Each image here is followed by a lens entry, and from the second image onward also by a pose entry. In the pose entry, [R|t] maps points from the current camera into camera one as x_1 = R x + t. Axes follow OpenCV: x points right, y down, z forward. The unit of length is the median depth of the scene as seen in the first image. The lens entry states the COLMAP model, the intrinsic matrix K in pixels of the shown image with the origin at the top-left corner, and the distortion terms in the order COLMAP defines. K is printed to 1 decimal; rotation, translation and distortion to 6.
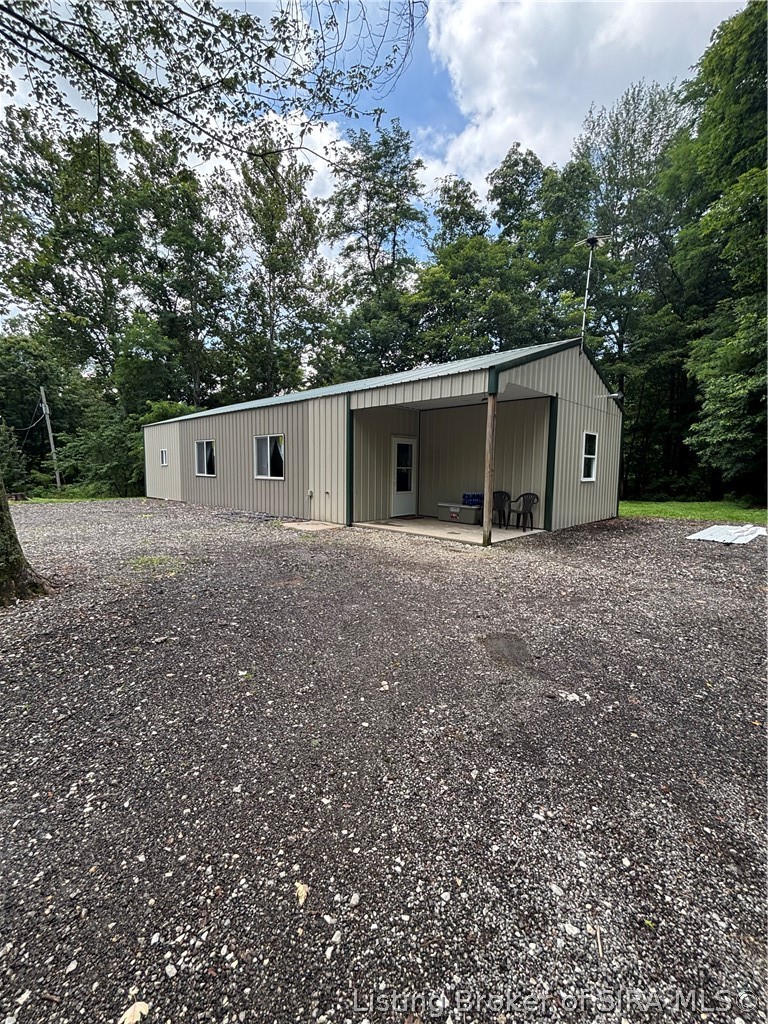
lens RADIAL K [[419.5, 0, 382.1], [0, 419.5, 510.2], [0, 0, 1]] dist [-0.000324, -0.000010]
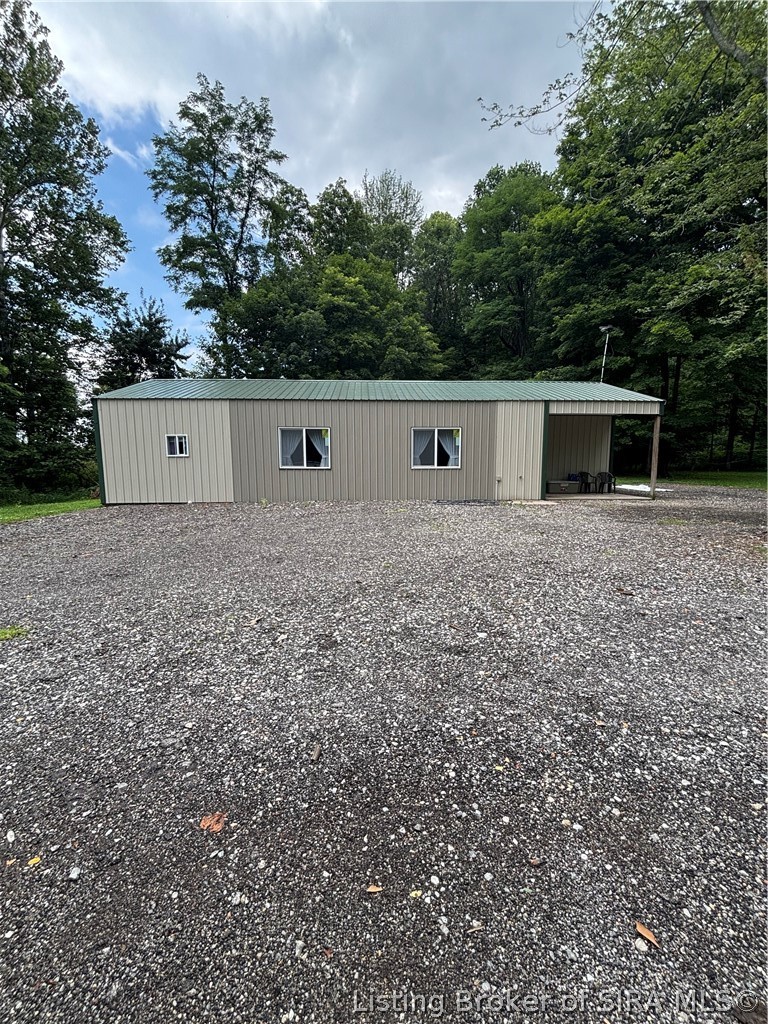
lens RADIAL K [[415.0, 0, 384.0], [0, 415.0, 512.0], [0, 0, 1]] dist [-0.000741, -0.010548]
pose [[0.693515, -0.099720, 0.713507, -1.146265], [0.084495, 0.994798, 0.056906, -0.036367], [-0.715470, 0.020823, 0.698333, 0.364451]]
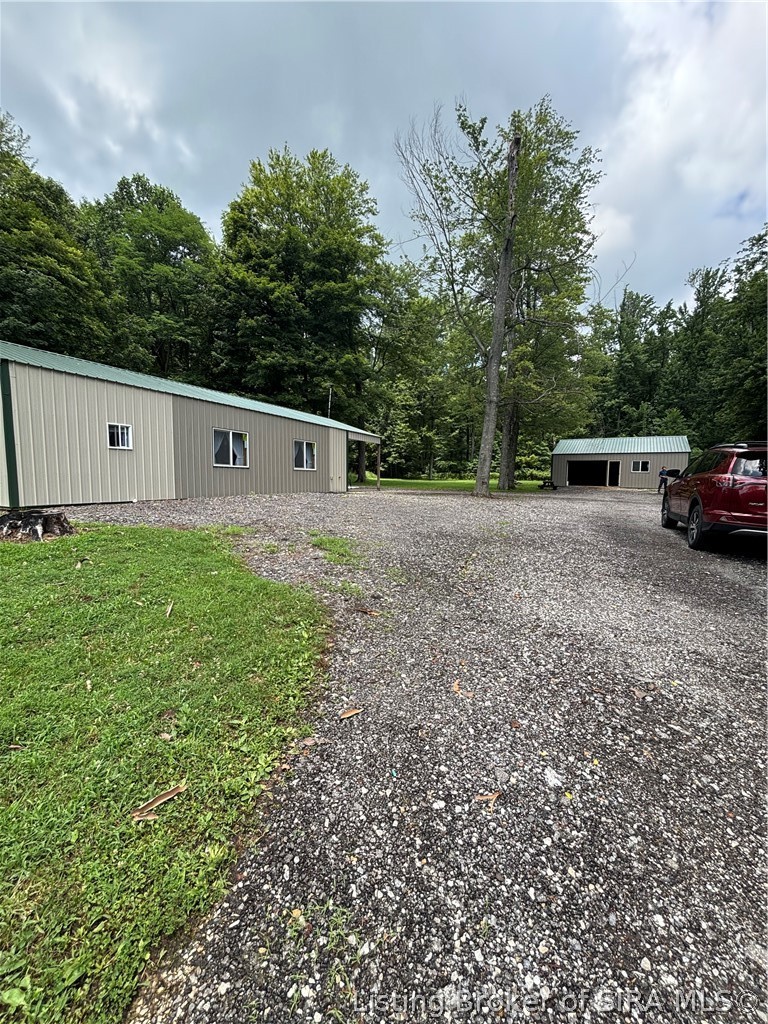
lens RADIAL K [[419.5, 0, 382.1], [0, 419.5, 510.2], [0, 0, 1]] dist [-0.000324, -0.000010]
pose [[-0.287398, -0.092863, 0.953299, -1.798652], [0.079583, 0.989532, 0.120385, -0.091489], [-0.954499, 0.110465, -0.276999, 1.179686]]
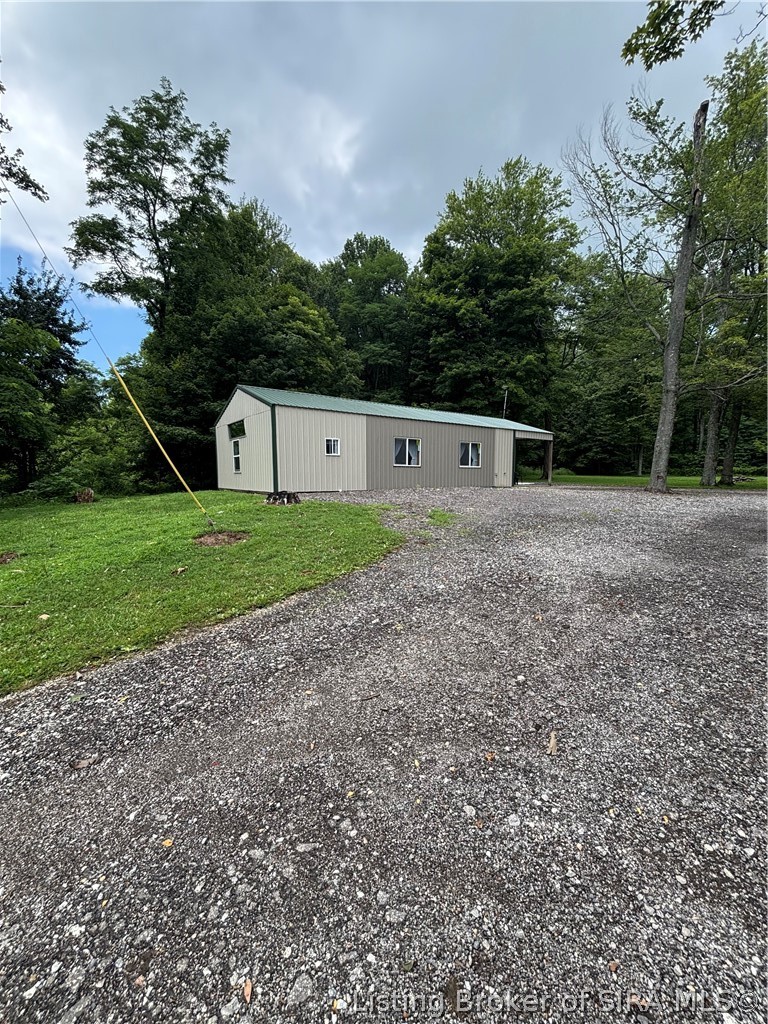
lens RADIAL K [[419.7, 0, 384.0], [0, 419.7, 512.0], [0, 0, 1]] dist [0.001580, 0.000052]
pose [[0.176141, -0.101355, 0.979133, -2.064972], [0.101010, 0.991295, 0.084443, -0.075320], [-0.979169, 0.084028, 0.184845, 1.058332]]
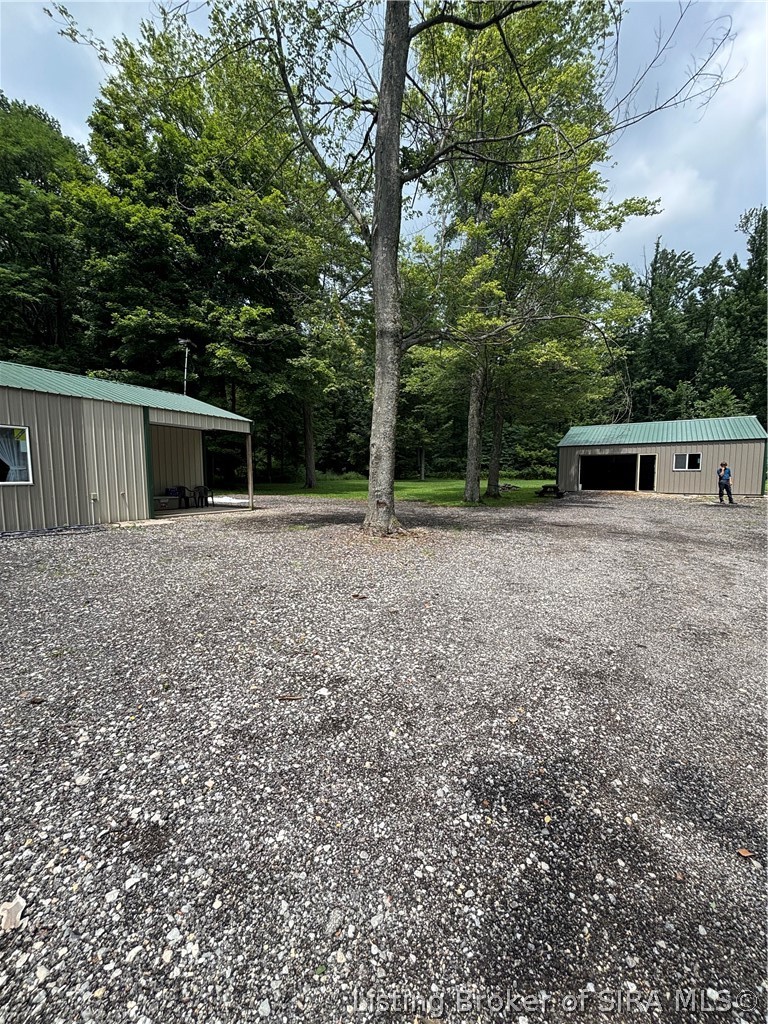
lens RADIAL K [[414.4, 0, 384.6], [0, 414.4, 509.6], [0, 0, 1]] dist [0.000951, -0.000246]
pose [[-0.236865, -0.094630, 0.966923, -1.128208], [0.098360, 0.987796, 0.120768, -0.055234], [-0.966551, 0.123712, -0.224667, 0.518807]]
